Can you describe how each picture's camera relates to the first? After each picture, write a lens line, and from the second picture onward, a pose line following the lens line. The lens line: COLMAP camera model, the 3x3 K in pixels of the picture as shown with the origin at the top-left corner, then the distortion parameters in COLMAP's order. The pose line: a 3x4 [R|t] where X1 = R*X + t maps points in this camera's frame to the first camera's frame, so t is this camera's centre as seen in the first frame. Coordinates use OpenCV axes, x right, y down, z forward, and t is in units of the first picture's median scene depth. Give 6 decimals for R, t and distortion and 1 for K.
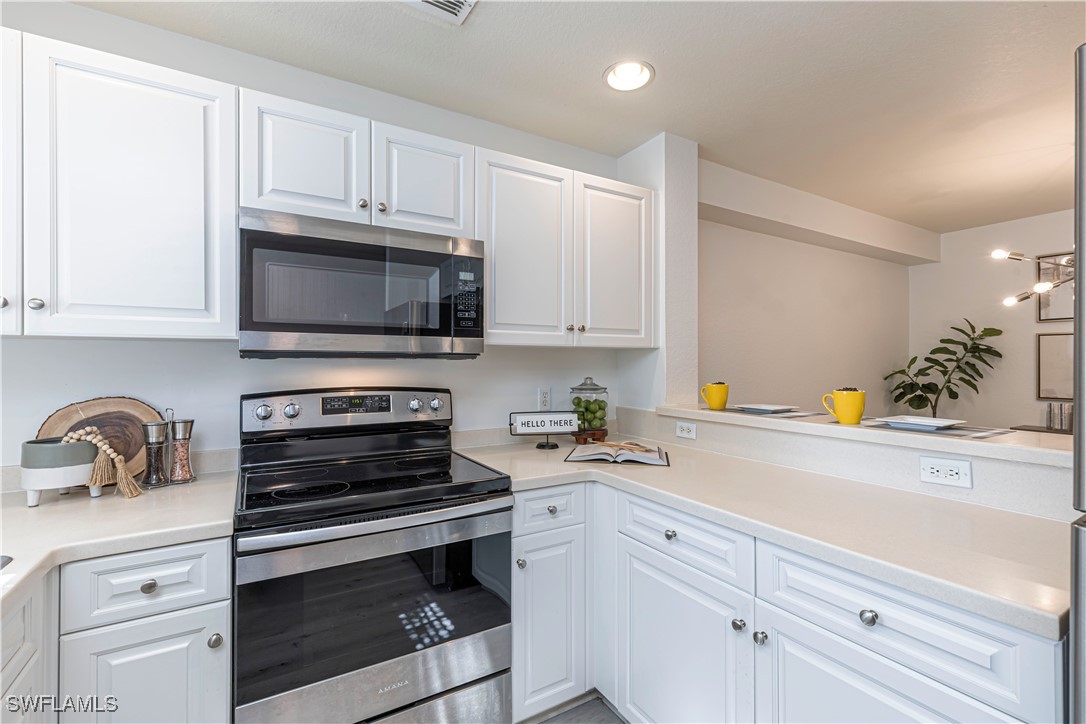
lens RADIAL K [[485.3, 0, 548.9], [0, 485.3, 361.2], [0, 0, 1]] dist [0.007846, 0.000055]
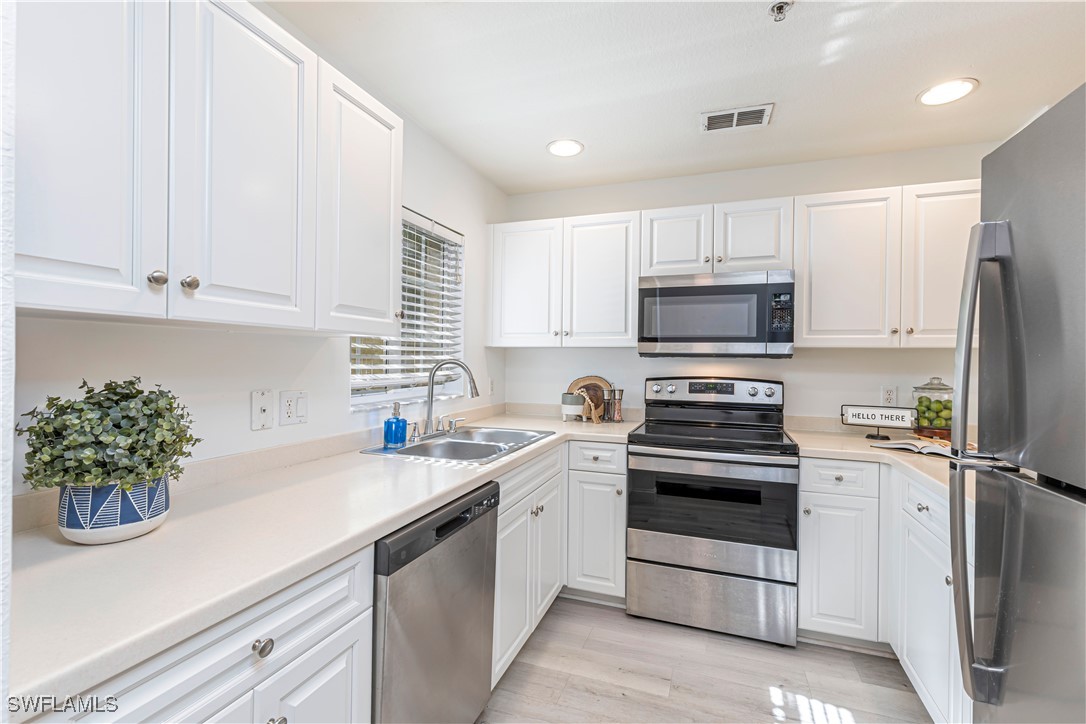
lens RADIAL K [[485.3, 0, 542.5], [0, 485.3, 358.3], [0, 0, 1]] dist [0.007846, 0.000055]
pose [[0.628964, 0.007440, -0.777399, 0.489257], [-0.009164, 0.999956, 0.002155, -0.001899], [0.777380, 0.005769, 0.629004, -0.387206]]
